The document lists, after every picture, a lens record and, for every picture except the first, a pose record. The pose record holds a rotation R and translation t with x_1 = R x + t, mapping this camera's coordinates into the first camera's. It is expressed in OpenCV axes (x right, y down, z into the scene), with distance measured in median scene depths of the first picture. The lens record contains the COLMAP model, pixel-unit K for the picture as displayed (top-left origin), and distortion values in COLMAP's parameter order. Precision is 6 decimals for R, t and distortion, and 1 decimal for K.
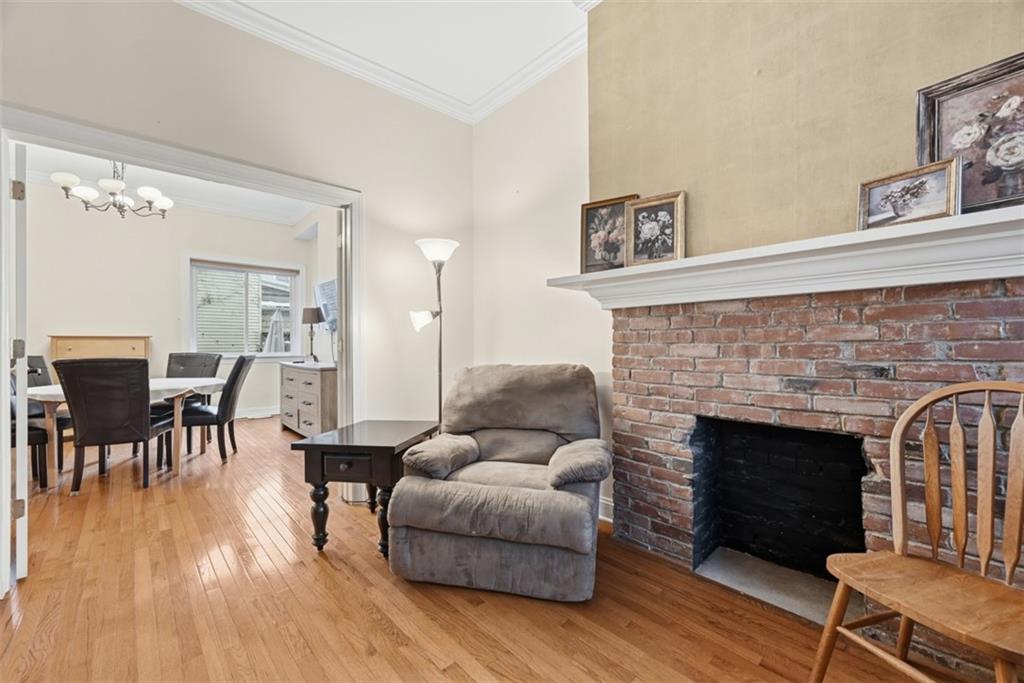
lens RADIAL K [[410.1, 0, 514.8], [0, 410.1, 342.8], [0, 0, 1]] dist [-0.002639, -0.000385]
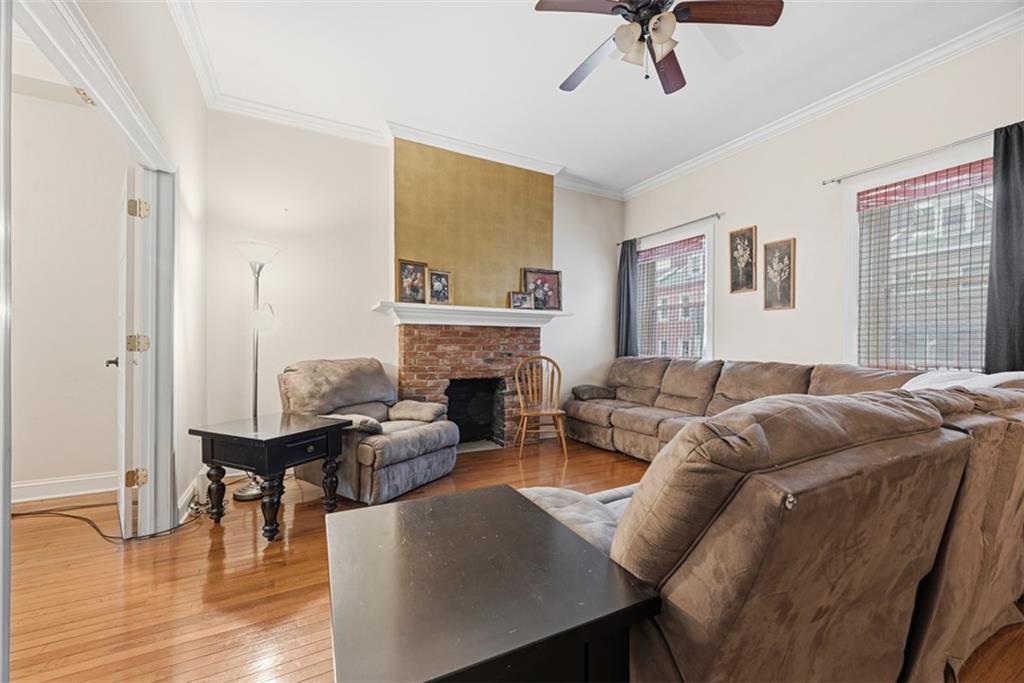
lens RADIAL K [[410.1, 0, 513.2], [0, 410.1, 345.2], [0, 0, 1]] dist [-0.002639, -0.000385]
pose [[0.250948, 0.006850, 0.967976, -1.465938], [-0.009119, 0.999947, -0.004712, 0.012022], [-0.967958, -0.007644, 0.250998, 0.165042]]
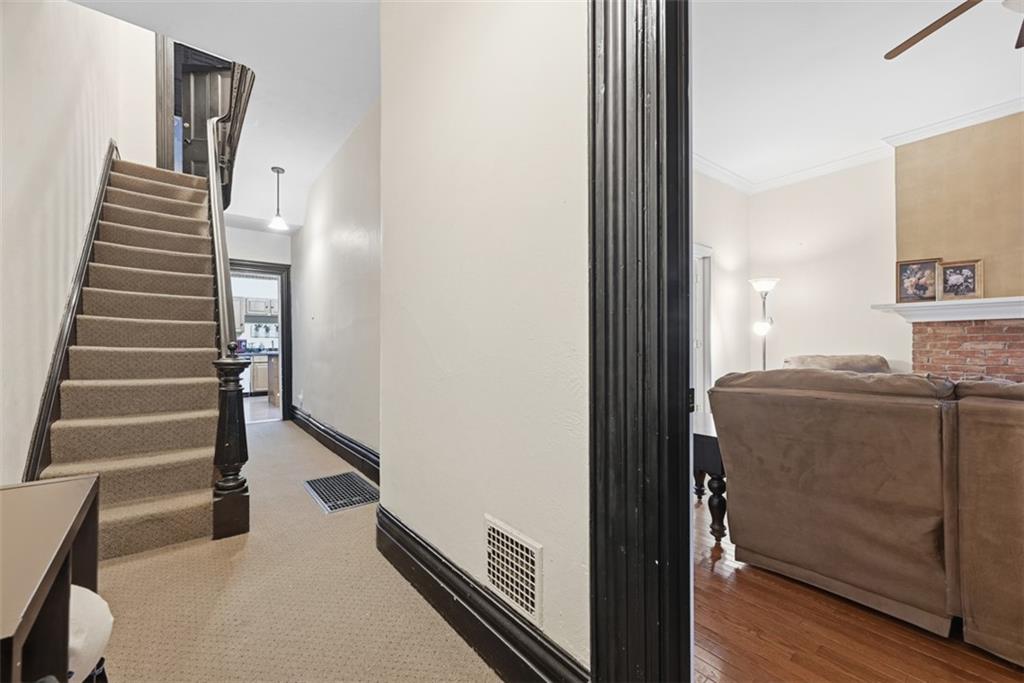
lens RADIAL K [[410.1, 0, 509.0], [0, 410.1, 350.7], [0, 0, 1]] dist [-0.002639, -0.000385]
pose [[0.995770, -0.000715, -0.091881, -1.479569], [0.002063, 0.999892, 0.014579, 0.010192], [0.091861, -0.014707, 0.995663, -0.990066]]
